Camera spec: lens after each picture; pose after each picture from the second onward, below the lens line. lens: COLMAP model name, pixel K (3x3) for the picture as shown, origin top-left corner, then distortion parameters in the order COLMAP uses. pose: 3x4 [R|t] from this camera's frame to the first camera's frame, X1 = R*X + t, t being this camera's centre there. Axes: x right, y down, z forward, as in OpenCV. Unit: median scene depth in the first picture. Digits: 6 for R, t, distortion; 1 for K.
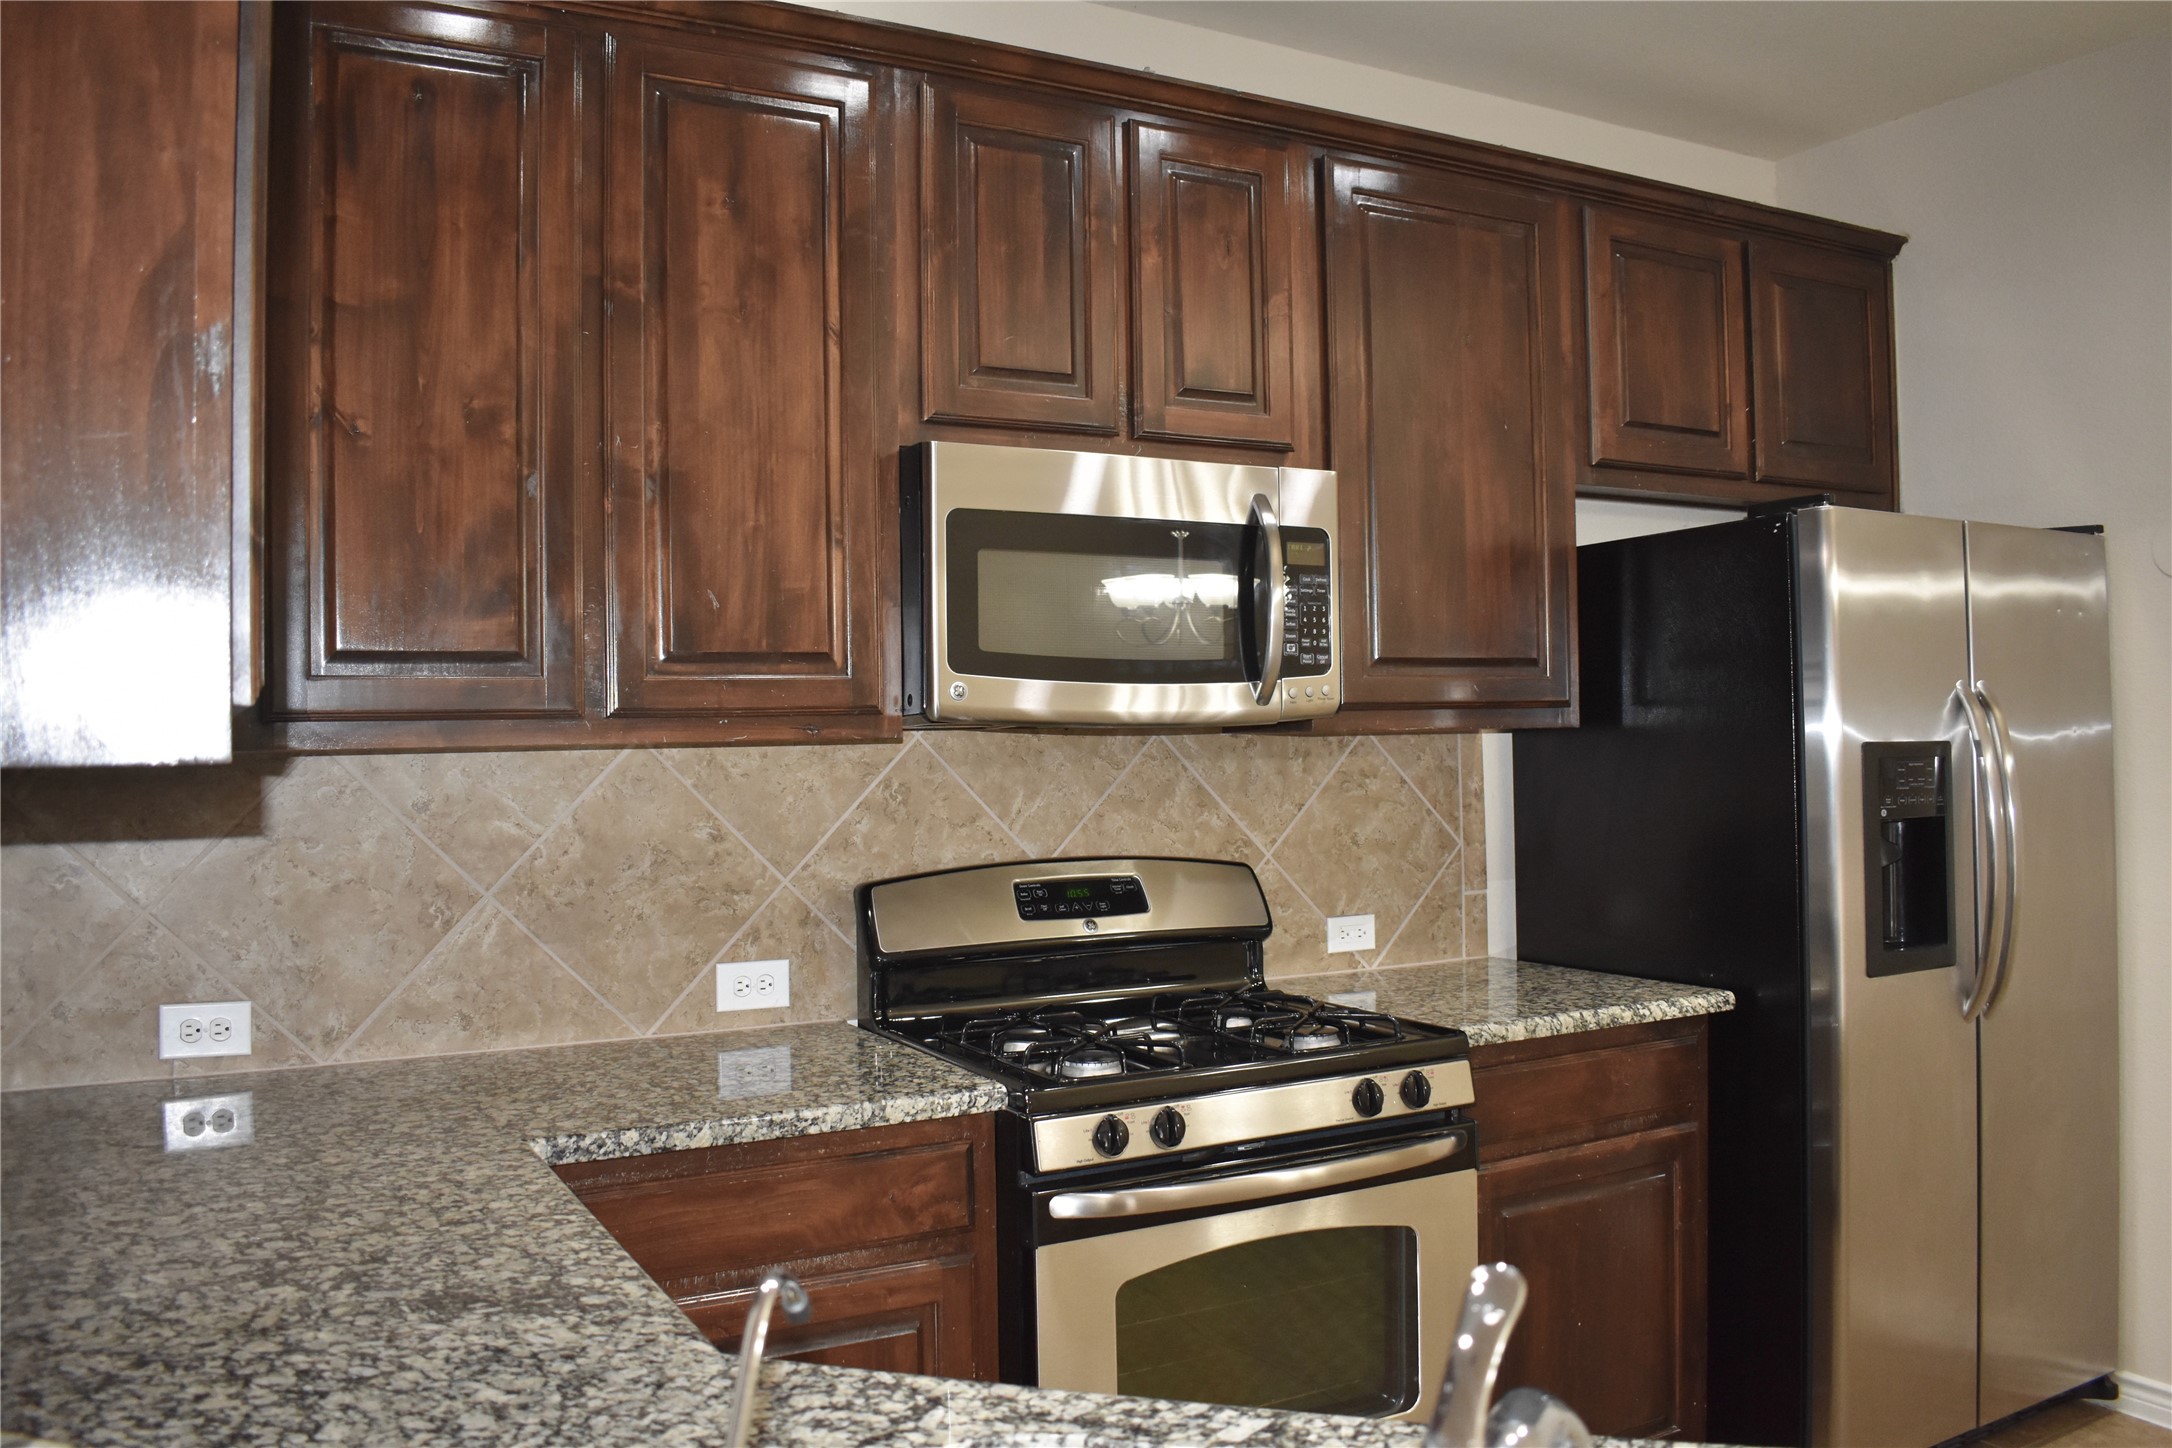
lens RADIAL K [[1688.9, 0, 1086.0], [0, 1688.9, 724.0], [0, 0, 1]] dist [-0.090203, -0.000319]
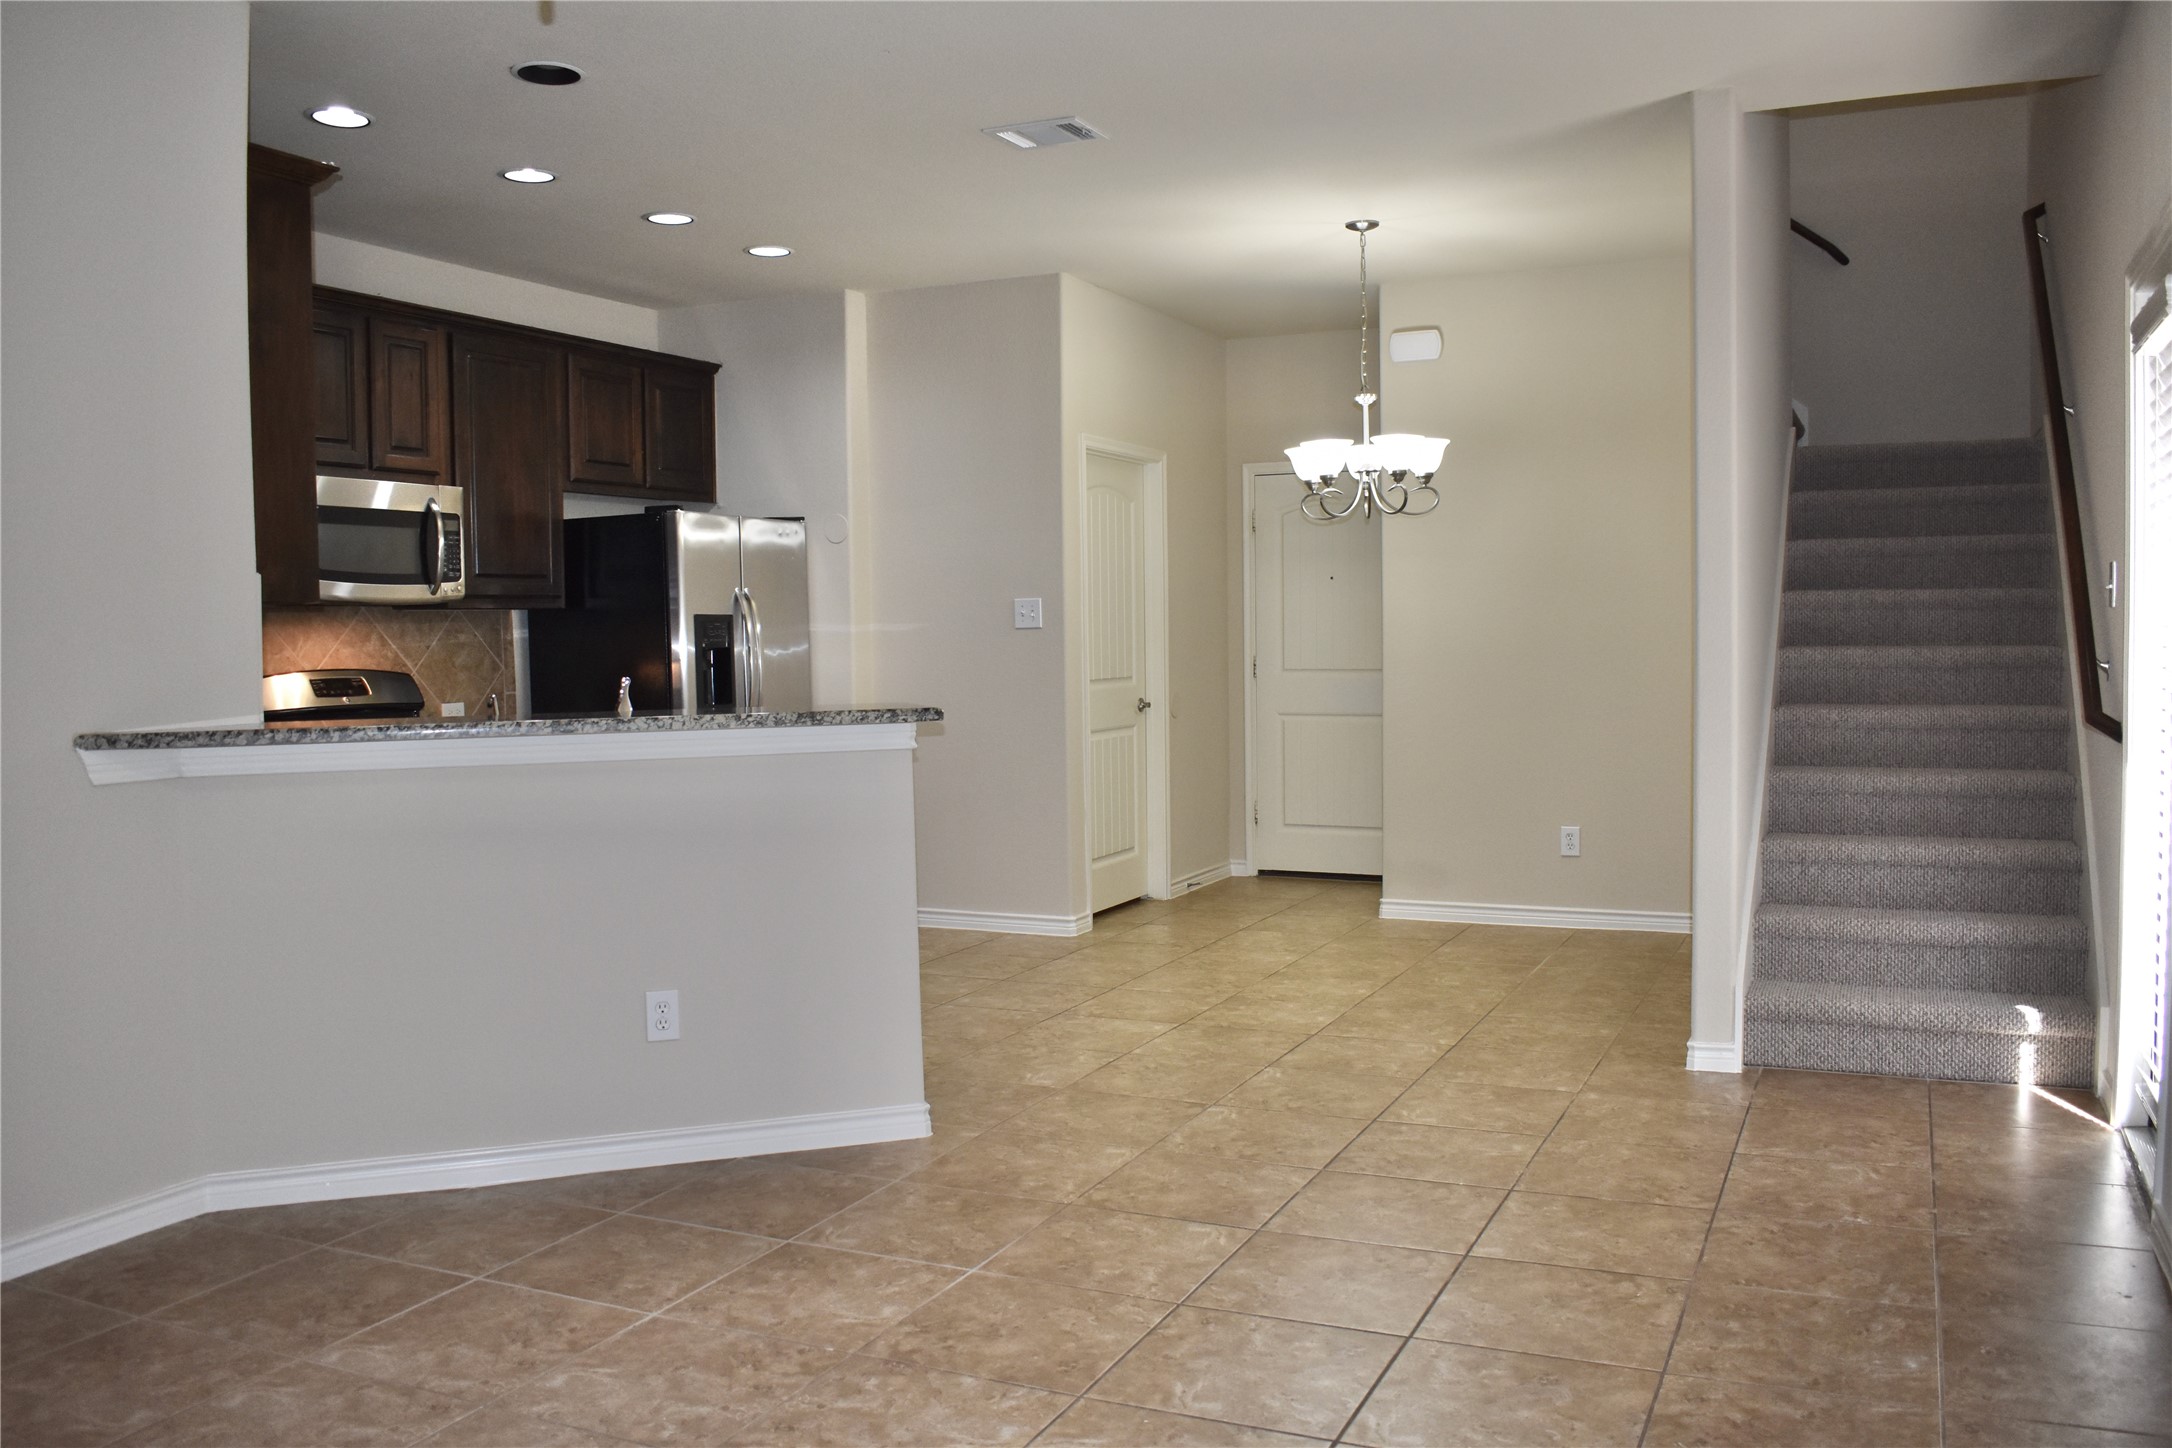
lens RADIAL K [[1772.0, 0, 1086.0], [0, 1772.0, 724.0], [0, 0, 1]] dist [-0.090415, 0.006377]
pose [[0.802276, -0.028842, 0.596257, -0.561385], [-0.002840, 0.998636, 0.052127, 0.034428], [-0.596947, -0.043513, 0.801100, -1.299304]]
